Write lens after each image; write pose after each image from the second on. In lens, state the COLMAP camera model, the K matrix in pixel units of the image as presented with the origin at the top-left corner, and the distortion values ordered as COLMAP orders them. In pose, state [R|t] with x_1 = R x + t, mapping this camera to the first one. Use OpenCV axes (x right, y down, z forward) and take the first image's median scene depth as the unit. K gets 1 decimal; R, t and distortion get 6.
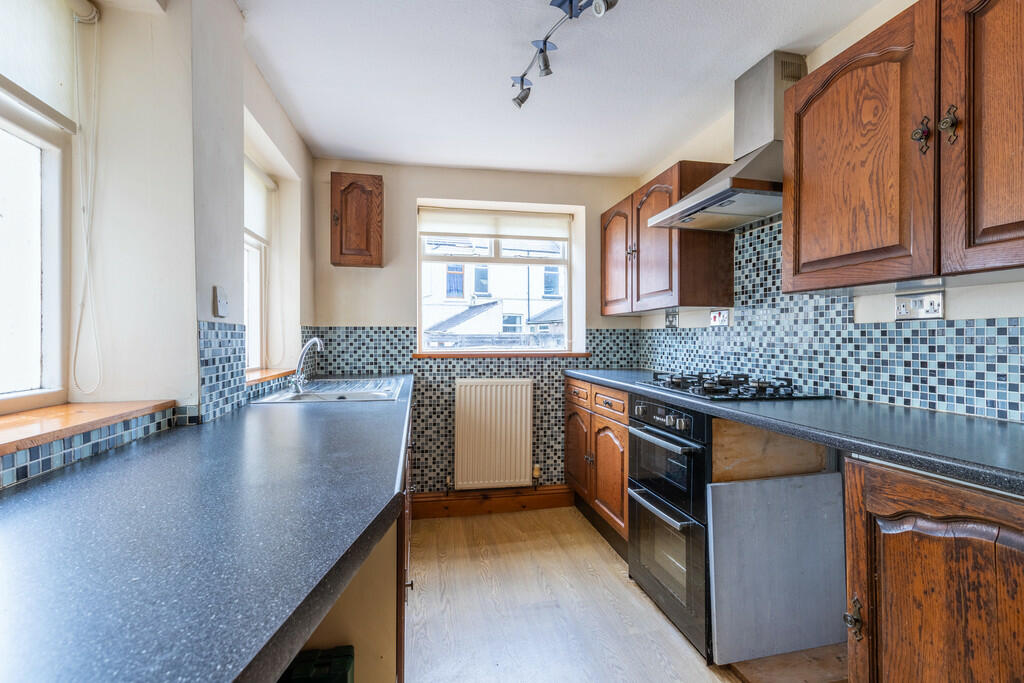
lens RADIAL K [[461.3, 0, 513.6], [0, 461.3, 339.5], [0, 0, 1]] dist [-0.001599, -0.000038]
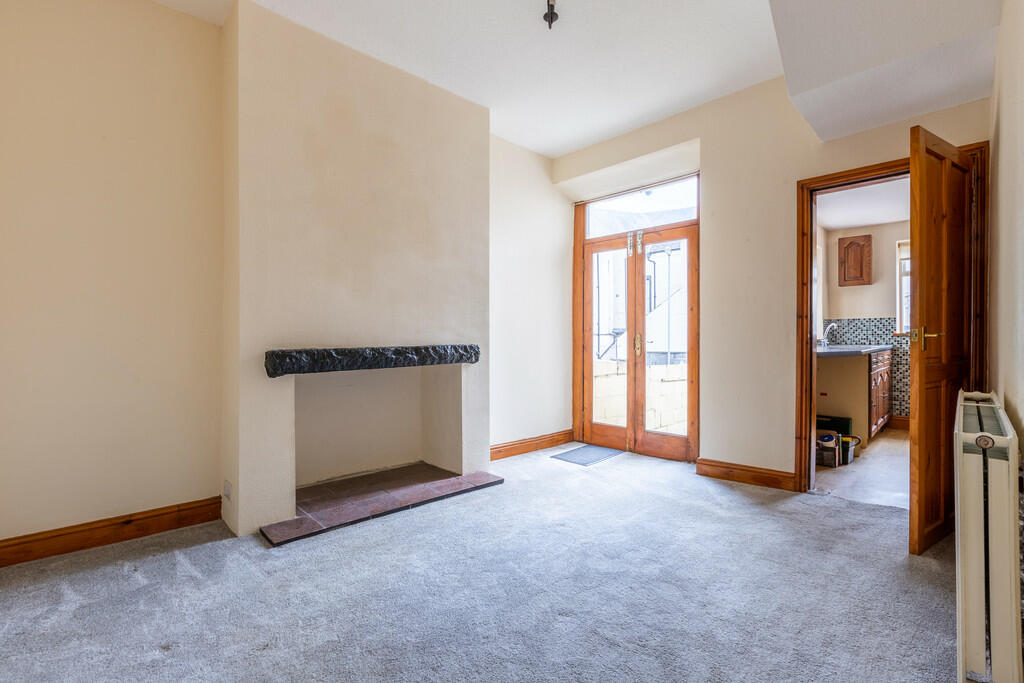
lens RADIAL K [[461.3, 0, 511.9], [0, 461.3, 340.4], [0, 0, 1]] dist [-0.001599, -0.000038]
pose [[0.555553, -0.000407, -0.831481, 0.420856], [0.004603, 0.999986, 0.002586, 0.046439], [0.831469, -0.005264, 0.555547, -1.135997]]
